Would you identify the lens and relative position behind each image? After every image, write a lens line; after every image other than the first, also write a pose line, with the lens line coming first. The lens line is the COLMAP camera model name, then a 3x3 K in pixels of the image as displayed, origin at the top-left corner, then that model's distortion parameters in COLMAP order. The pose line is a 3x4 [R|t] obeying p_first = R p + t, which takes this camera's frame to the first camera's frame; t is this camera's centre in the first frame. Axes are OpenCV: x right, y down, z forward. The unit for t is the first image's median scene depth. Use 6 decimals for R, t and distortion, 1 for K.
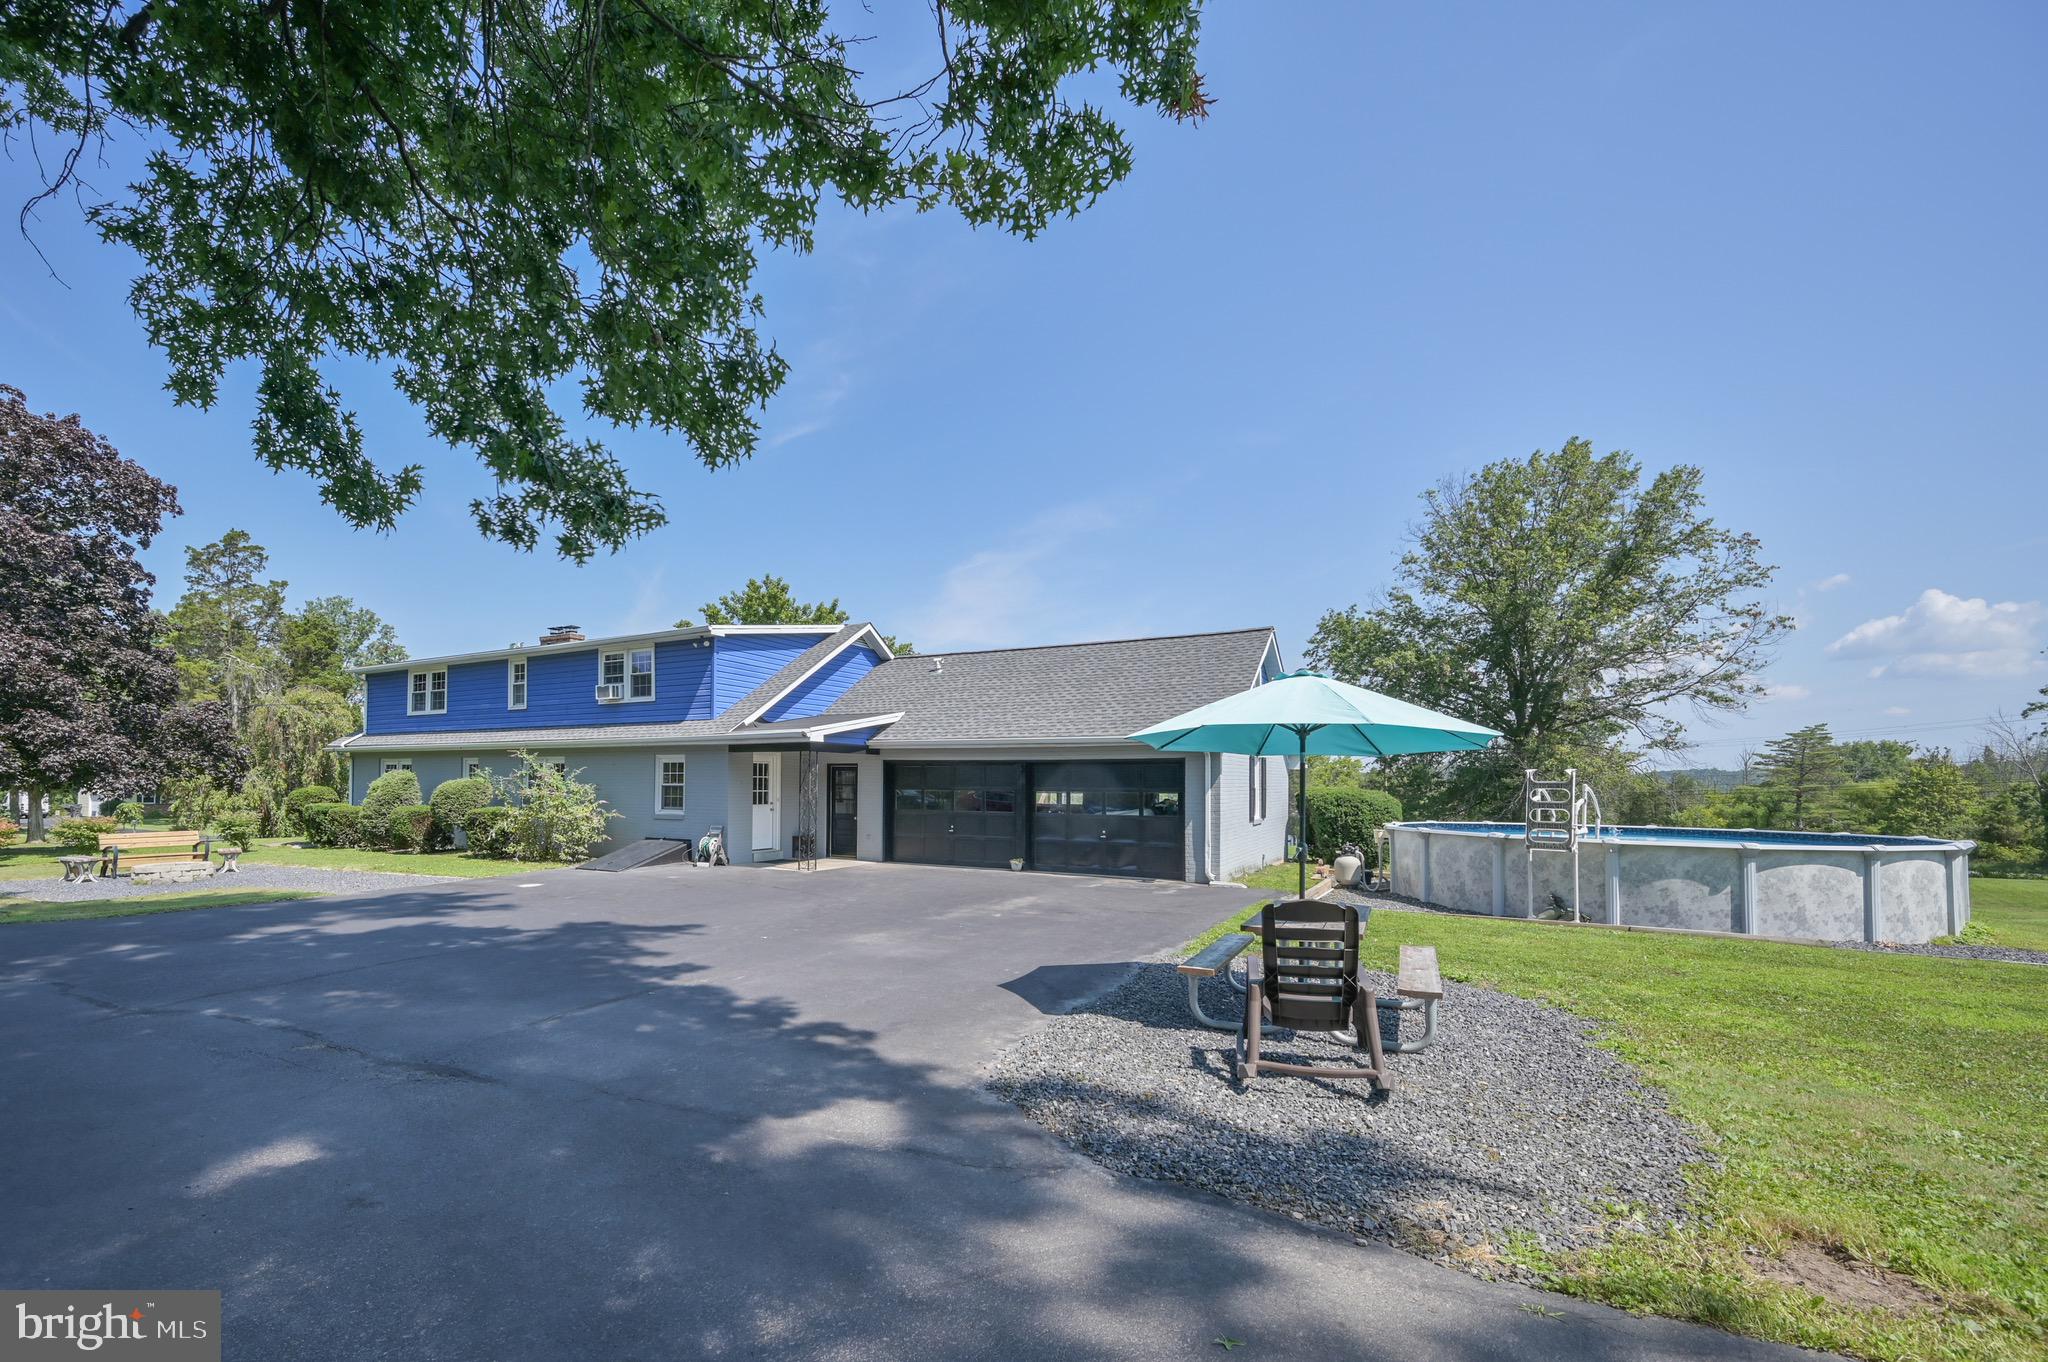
lens RADIAL K [[1012.9, 0, 1023.3], [0, 1012.9, 733.5], [0, 0, 1]] dist [-0.001801, -0.000112]
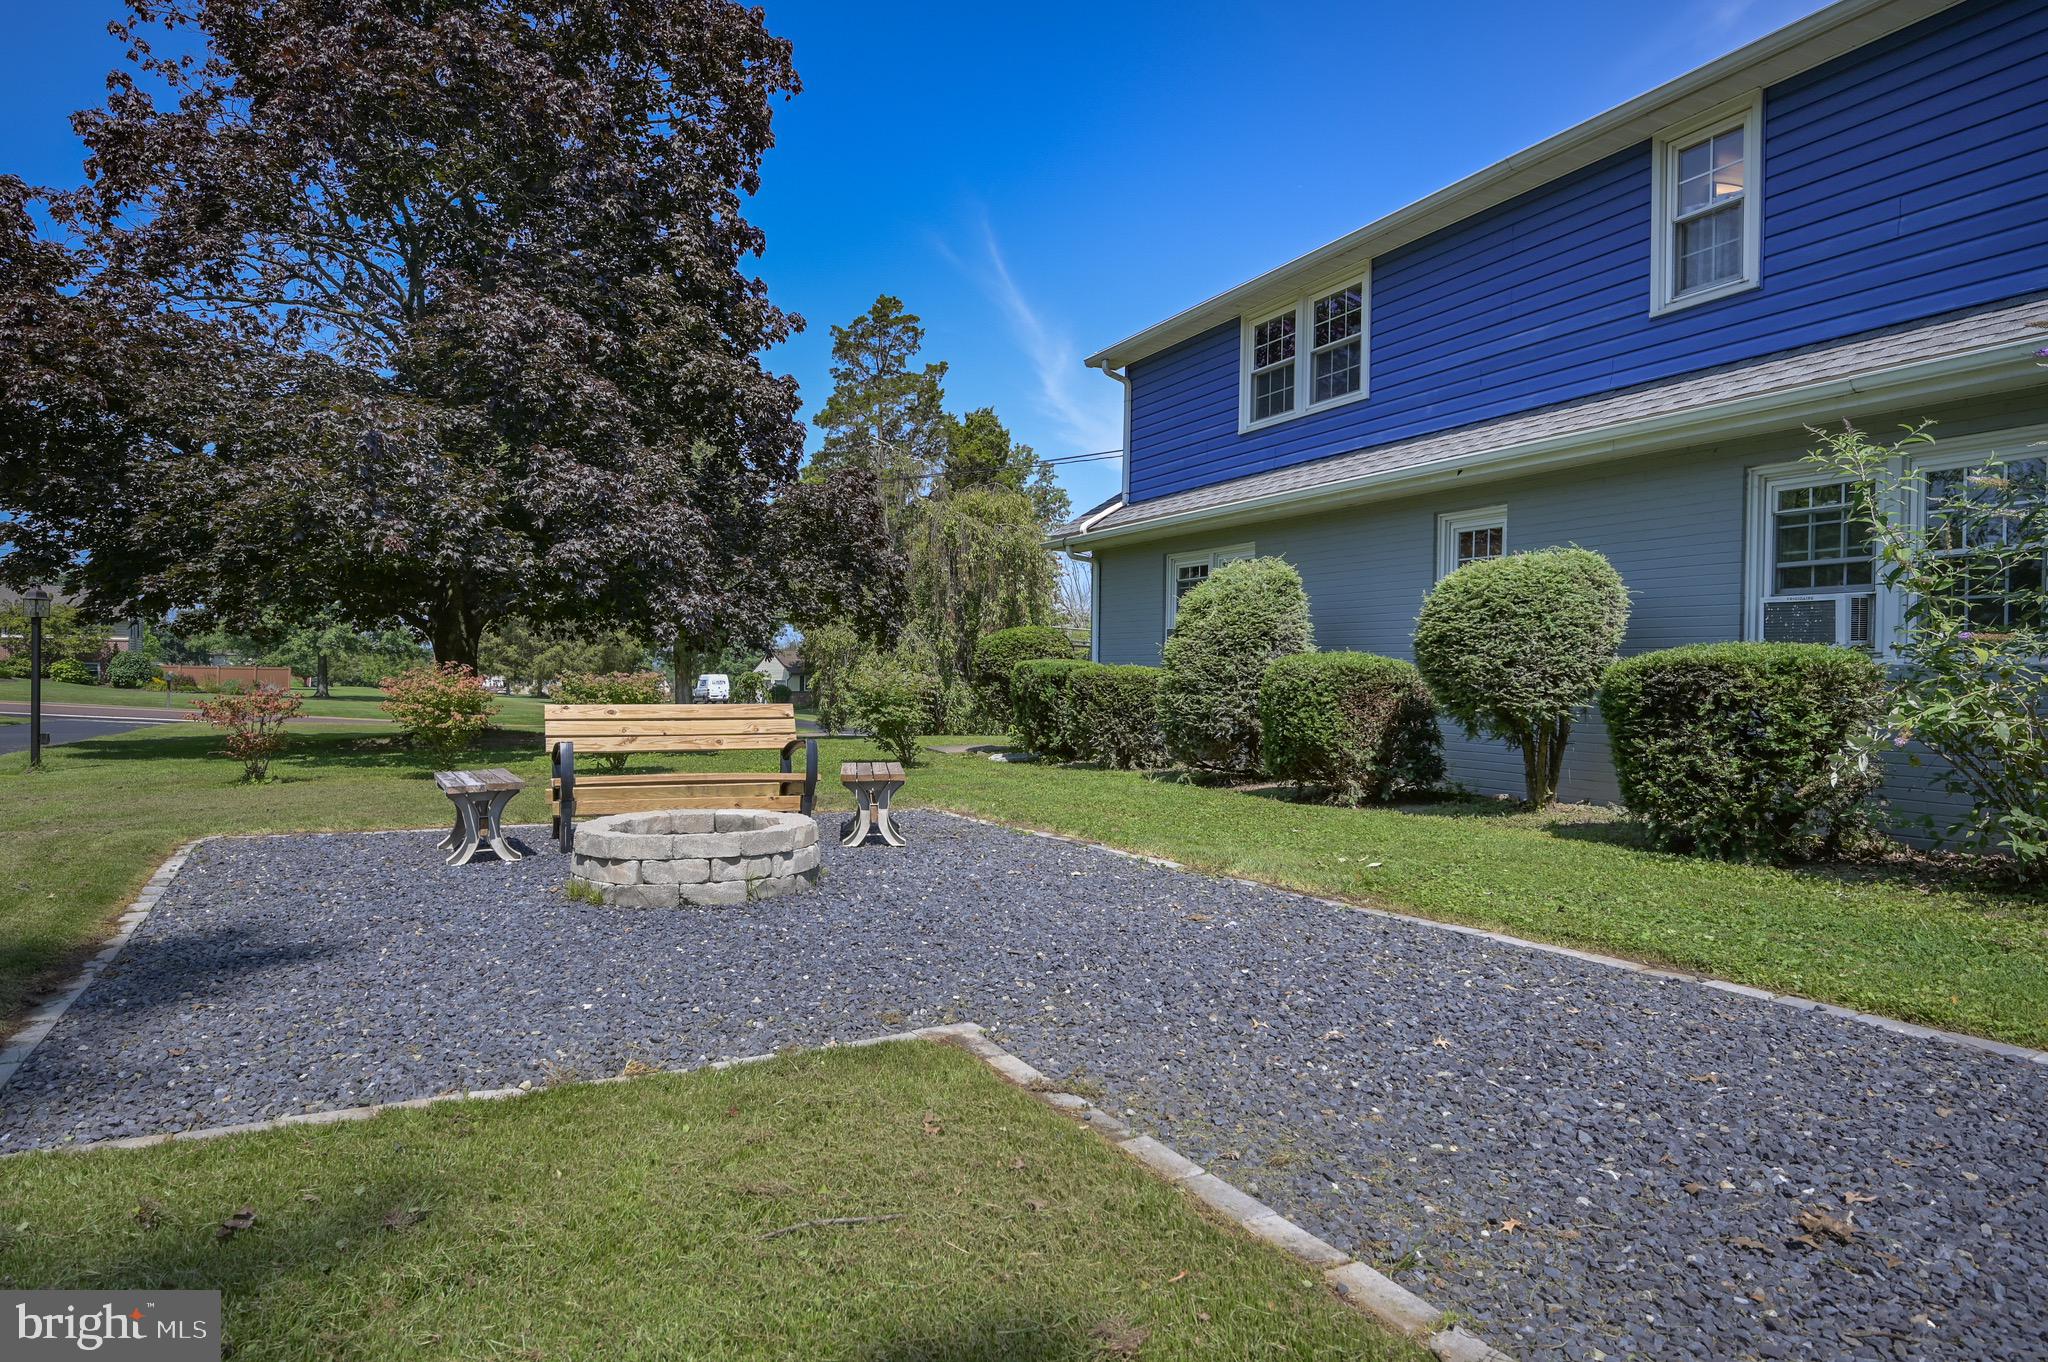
lens RADIAL K [[1064.1, 0, 1024.0], [0, 1064.1, 681.0], [0, 0, 1]] dist [-0.000120, -0.000028]
pose [[0.859708, 0.013140, -0.510617, -0.471657], [0.004207, 0.999453, 0.032802, 0.063218], [0.510769, -0.030348, 0.859182, 0.606848]]
